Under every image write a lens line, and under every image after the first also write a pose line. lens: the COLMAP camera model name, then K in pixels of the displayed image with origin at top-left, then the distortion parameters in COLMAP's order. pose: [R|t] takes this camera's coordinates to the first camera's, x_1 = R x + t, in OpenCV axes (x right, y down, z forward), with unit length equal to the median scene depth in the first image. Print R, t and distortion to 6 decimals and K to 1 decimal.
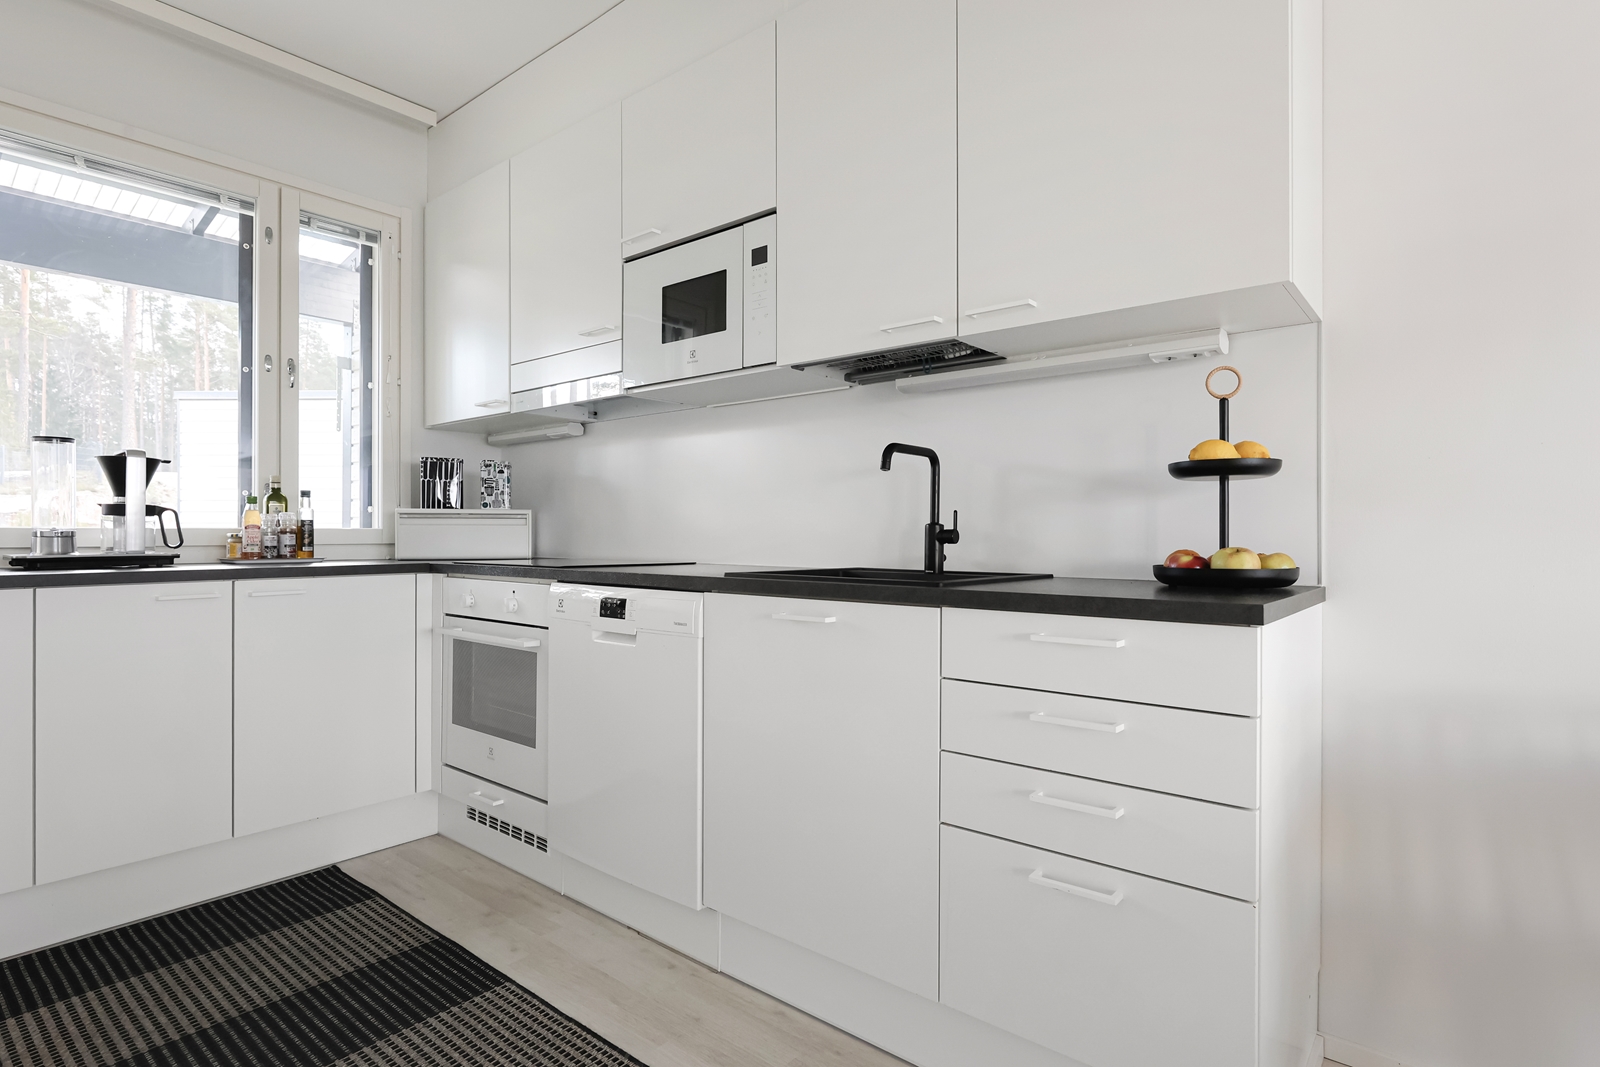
lens RADIAL K [[835.2, 0, 774.8], [0, 835.2, 529.2], [0, 0, 1]] dist [0.000830, 0.002297]
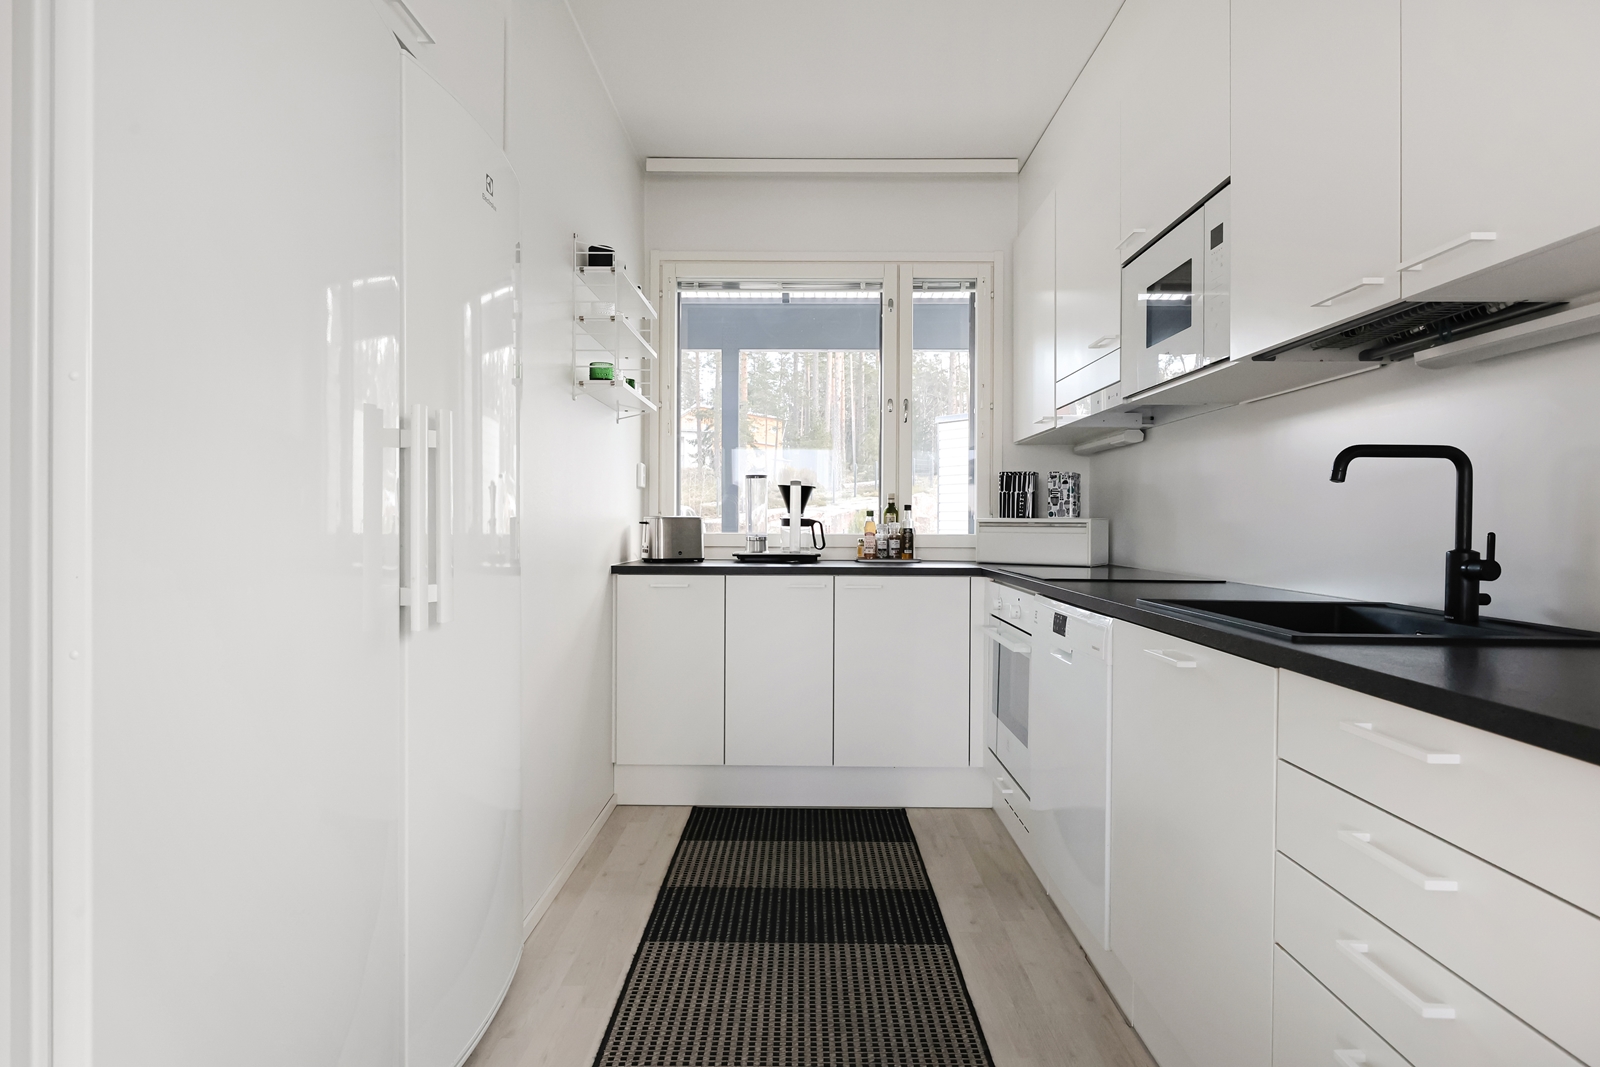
lens RADIAL K [[835.2, 0, 807.8], [0, 835.2, 518.0], [0, 0, 1]] dist [0.000830, 0.002297]
pose [[0.633692, 0.000618, -0.773585, 0.351091], [0.000459, 0.999999, 0.001175, -0.031885], [0.773585, -0.001100, 0.633691, 0.107040]]
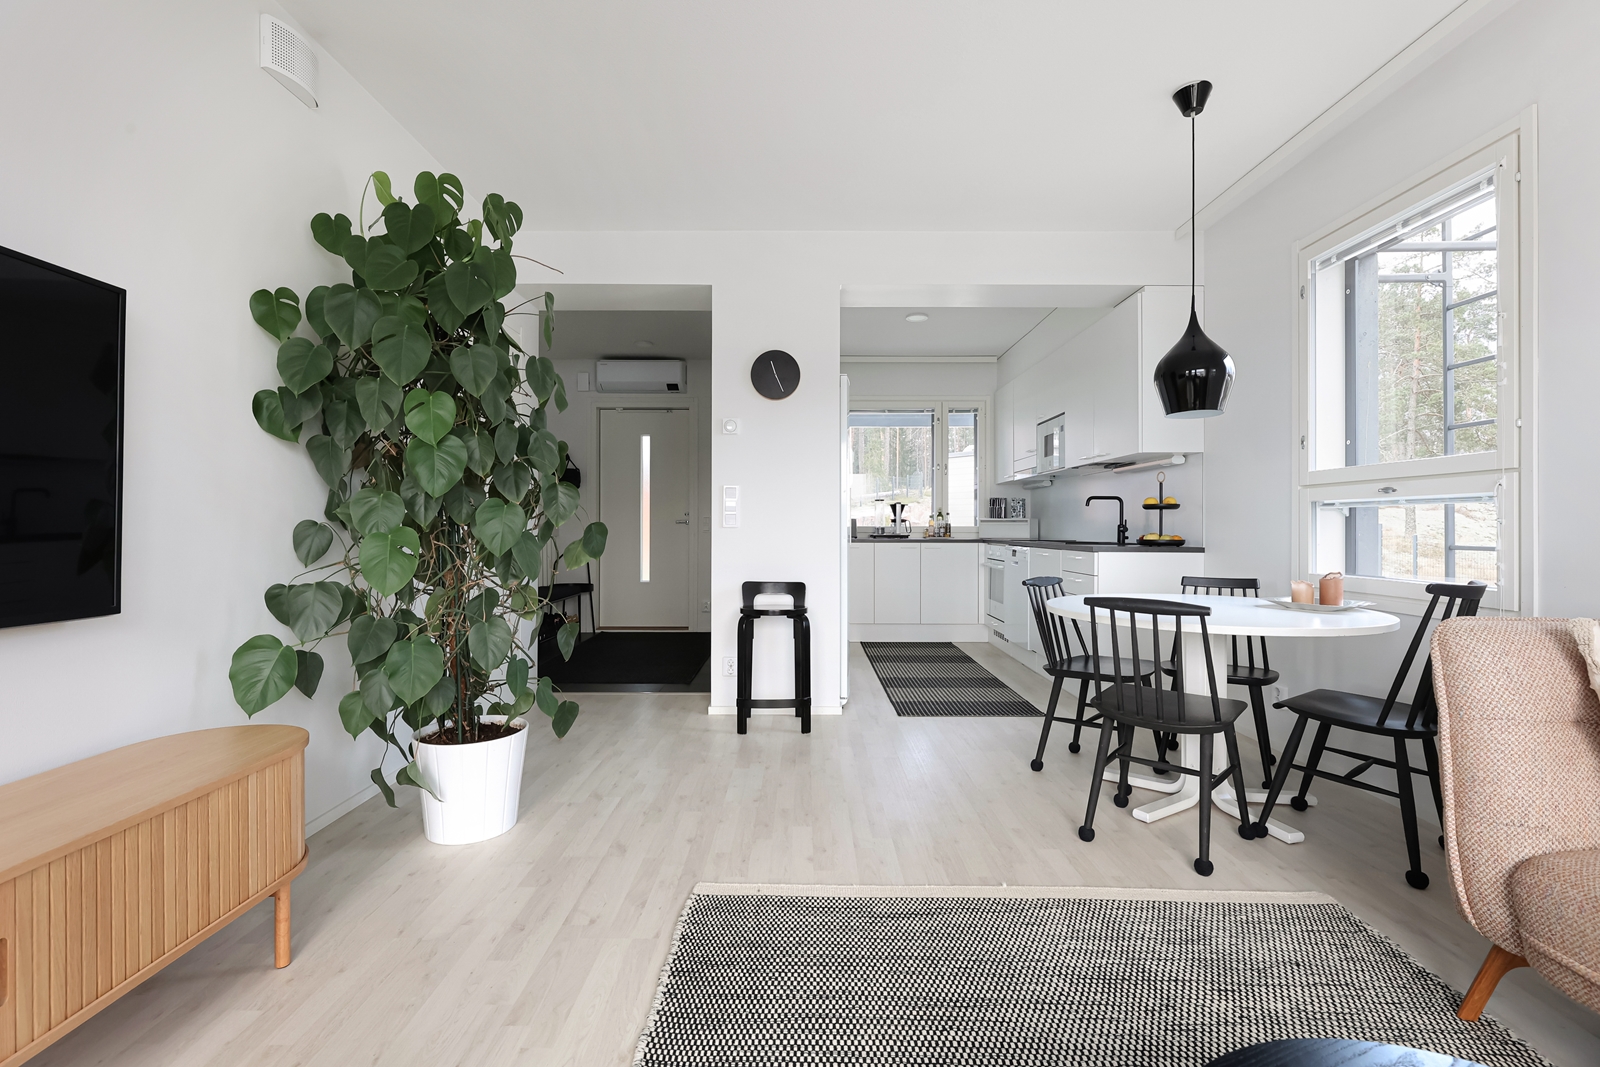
lens RADIAL K [[835.2, 0, 762.6], [0, 835.2, 521.7], [0, 0, 1]] dist [0.000830, 0.002297]
pose [[0.618359, -0.003912, -0.785886, 1.411189], [0.002468, 0.999992, -0.003036, -0.009538], [0.785892, -0.000062, 0.618364, -1.369341]]
